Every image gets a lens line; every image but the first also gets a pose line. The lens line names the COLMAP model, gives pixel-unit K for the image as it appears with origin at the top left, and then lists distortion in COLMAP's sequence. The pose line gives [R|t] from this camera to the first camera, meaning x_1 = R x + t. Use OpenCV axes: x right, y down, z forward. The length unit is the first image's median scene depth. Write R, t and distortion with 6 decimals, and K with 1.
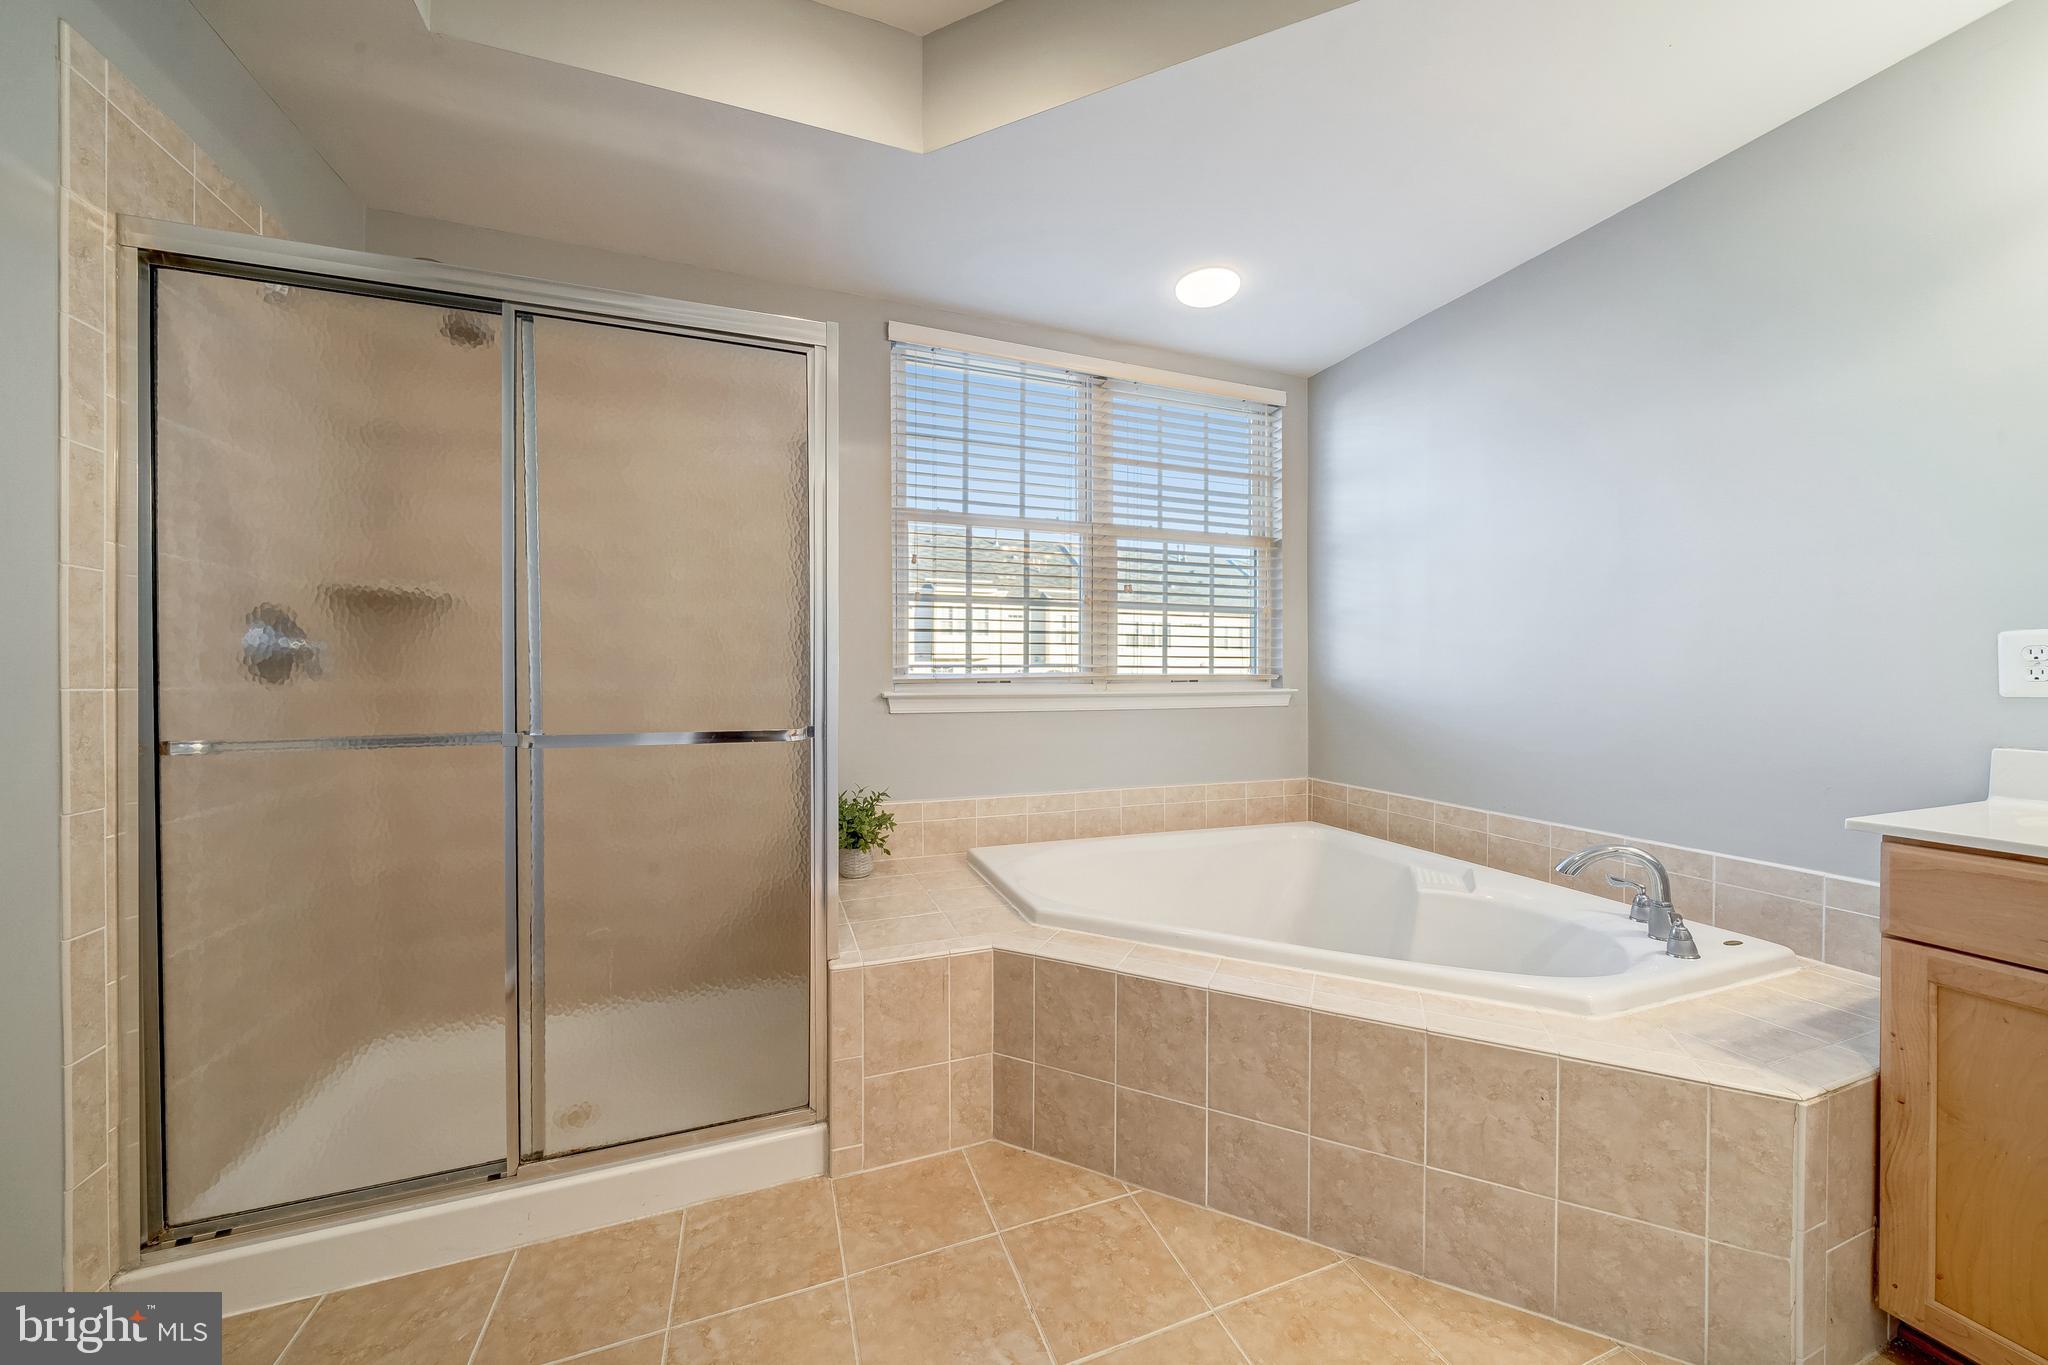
lens RADIAL K [[720.2, 0, 1027.6], [0, 720.2, 668.1], [0, 0, 1]] dist [-0.006437, -0.000029]
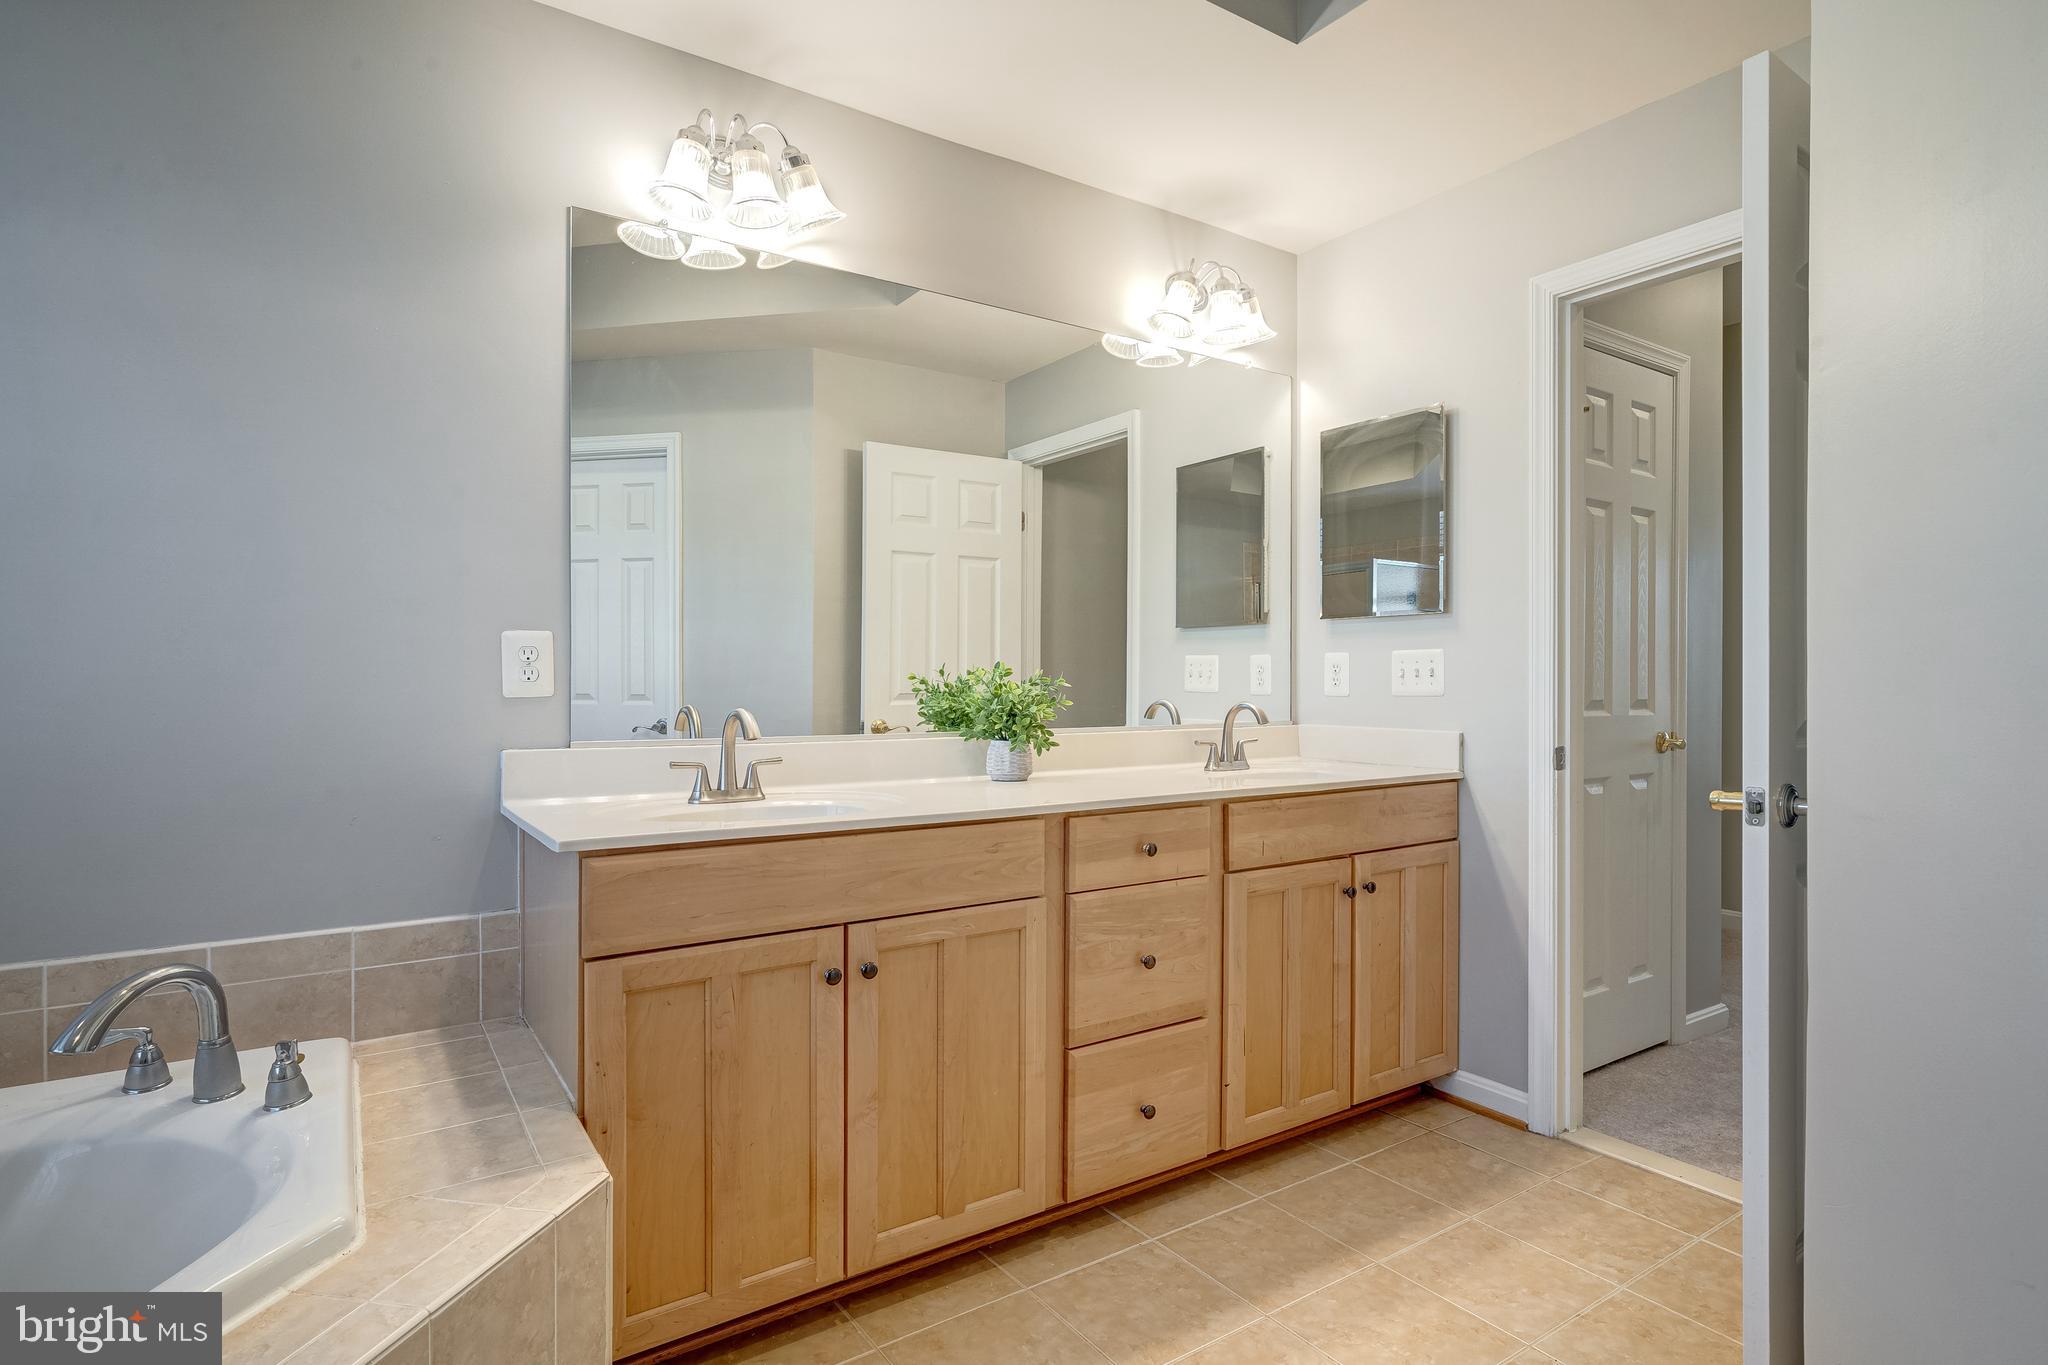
lens RADIAL K [[1030.6, 0, 1024.0], [0, 1030.6, 682.5], [0, 0, 1]] dist [-0.000019, 0.000102]
pose [[-0.221246, -0.006195, 0.975198, -0.173039], [-0.011987, 0.999922, 0.003632, 0.006633], [-0.975144, -0.010886, -0.221303, 0.631687]]
